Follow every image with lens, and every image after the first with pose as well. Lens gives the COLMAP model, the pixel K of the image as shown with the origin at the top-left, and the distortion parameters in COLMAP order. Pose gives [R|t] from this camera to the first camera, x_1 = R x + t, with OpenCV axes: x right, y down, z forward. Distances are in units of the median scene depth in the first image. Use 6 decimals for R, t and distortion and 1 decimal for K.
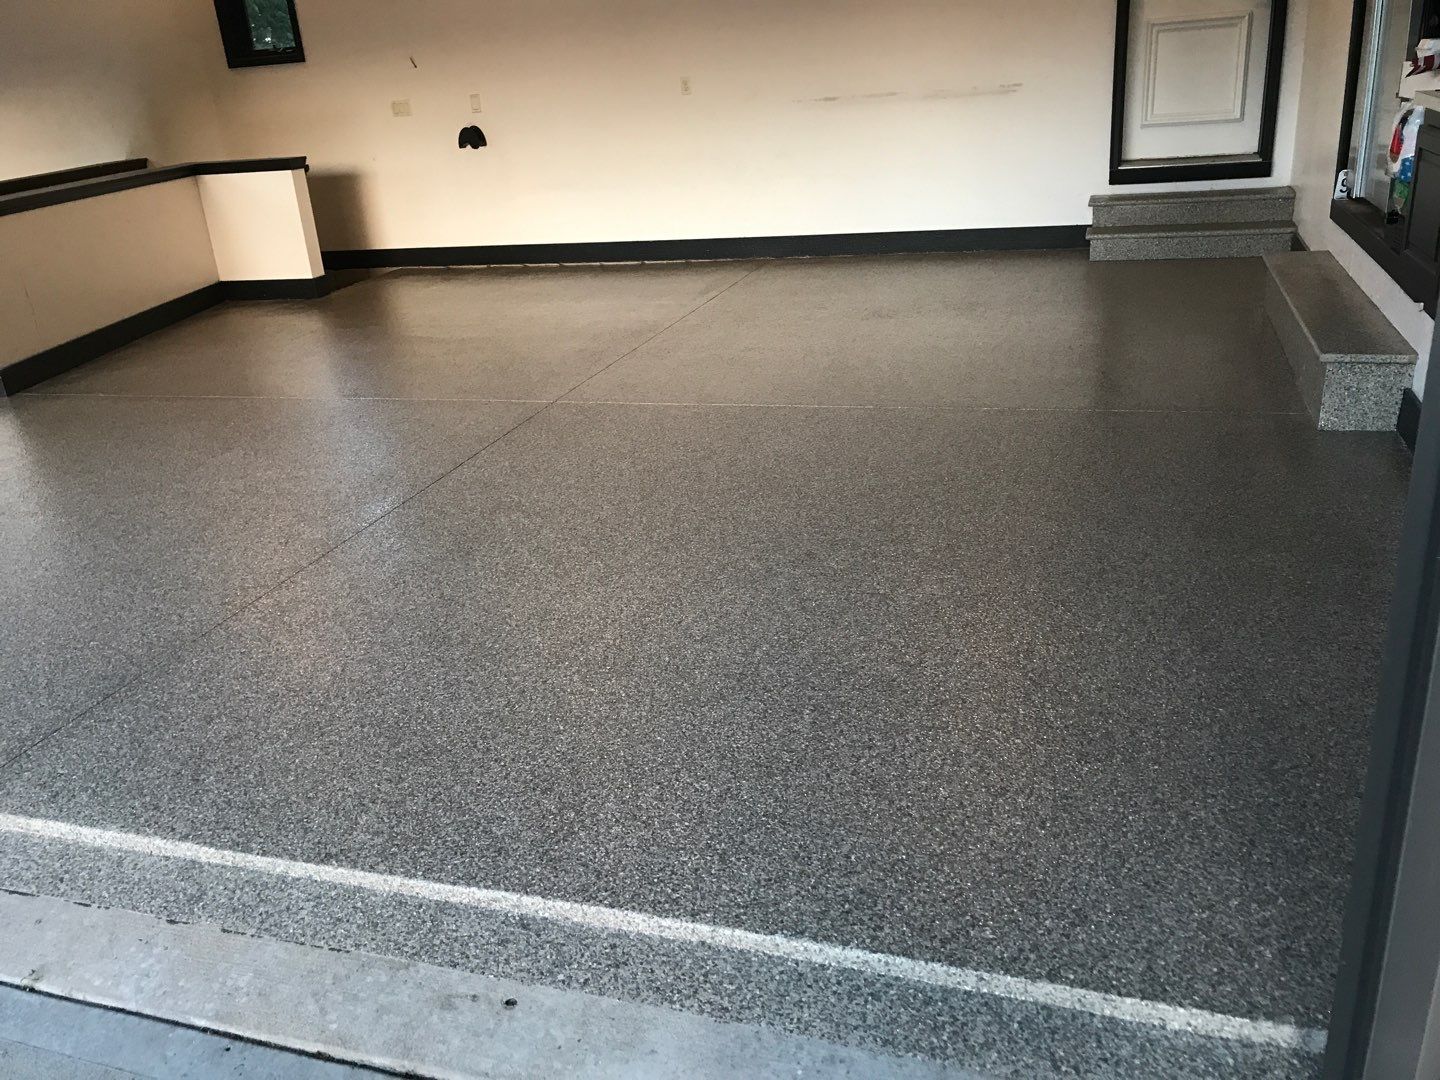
lens RADIAL K [[1173.2, 0, 720.0], [0, 1173.2, 540.0], [0, 0, 1]] dist [0.004407, -0.002837]
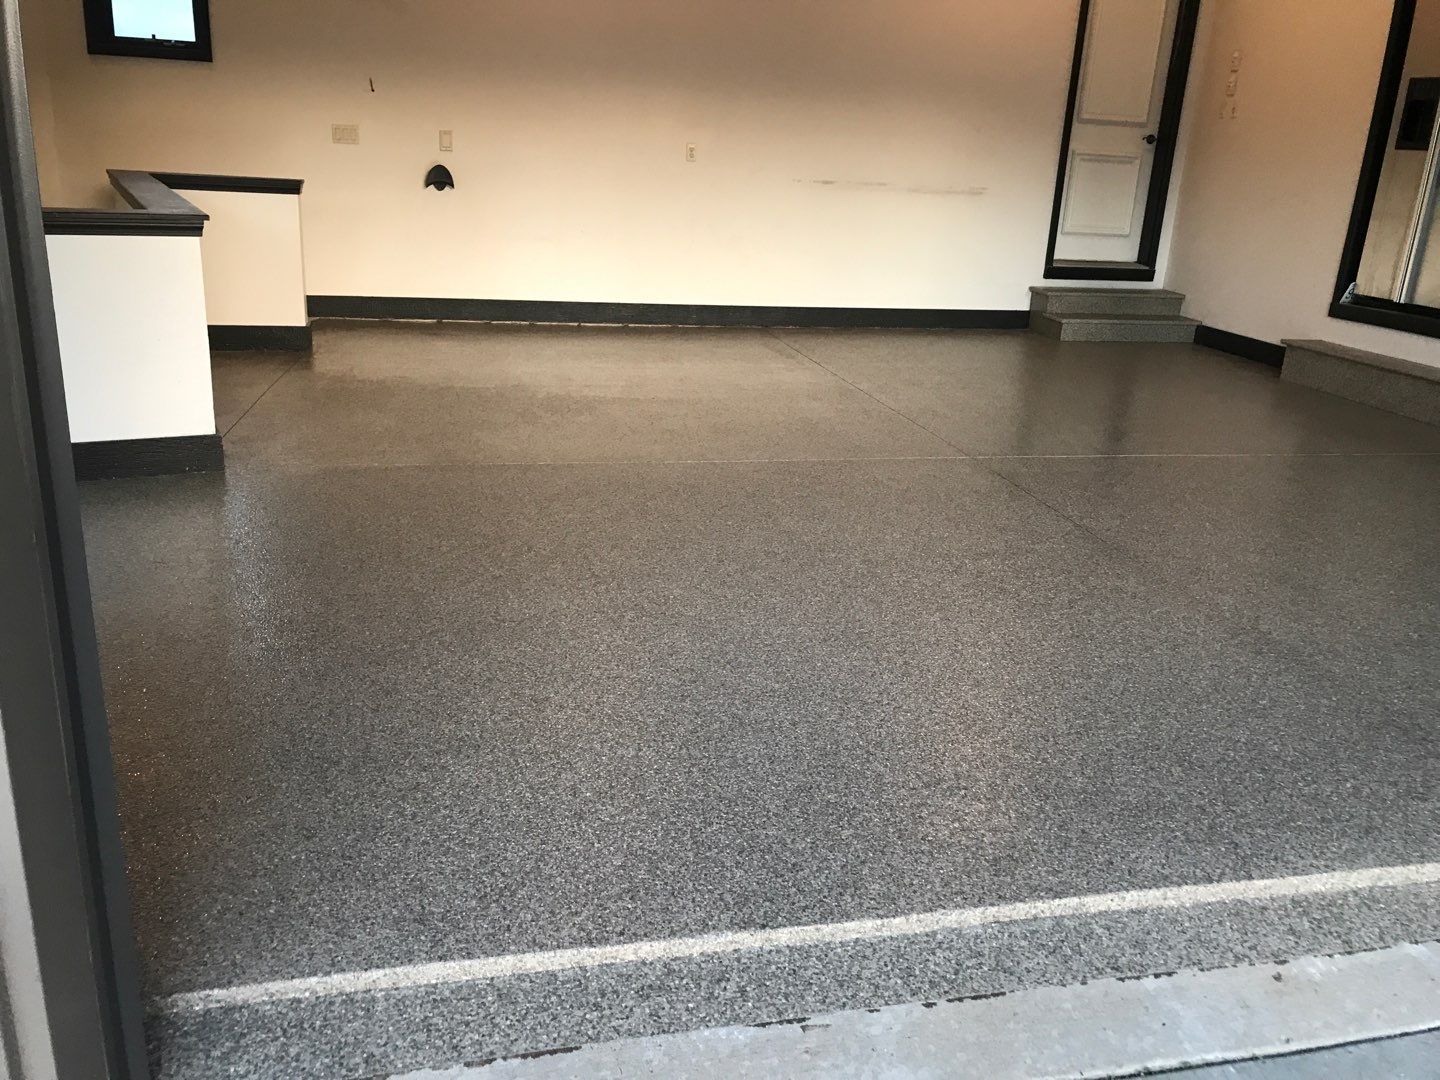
lens RADIAL K [[1173.2, 0, 720.0], [0, 1173.2, 540.0], [0, 0, 1]] dist [0.004407, -0.002837]
pose [[0.837017, -0.057652, 0.544131, -0.611433], [0.090111, 0.995380, -0.033151, -0.024661], [-0.539706, 0.076780, 0.838345, 0.185512]]
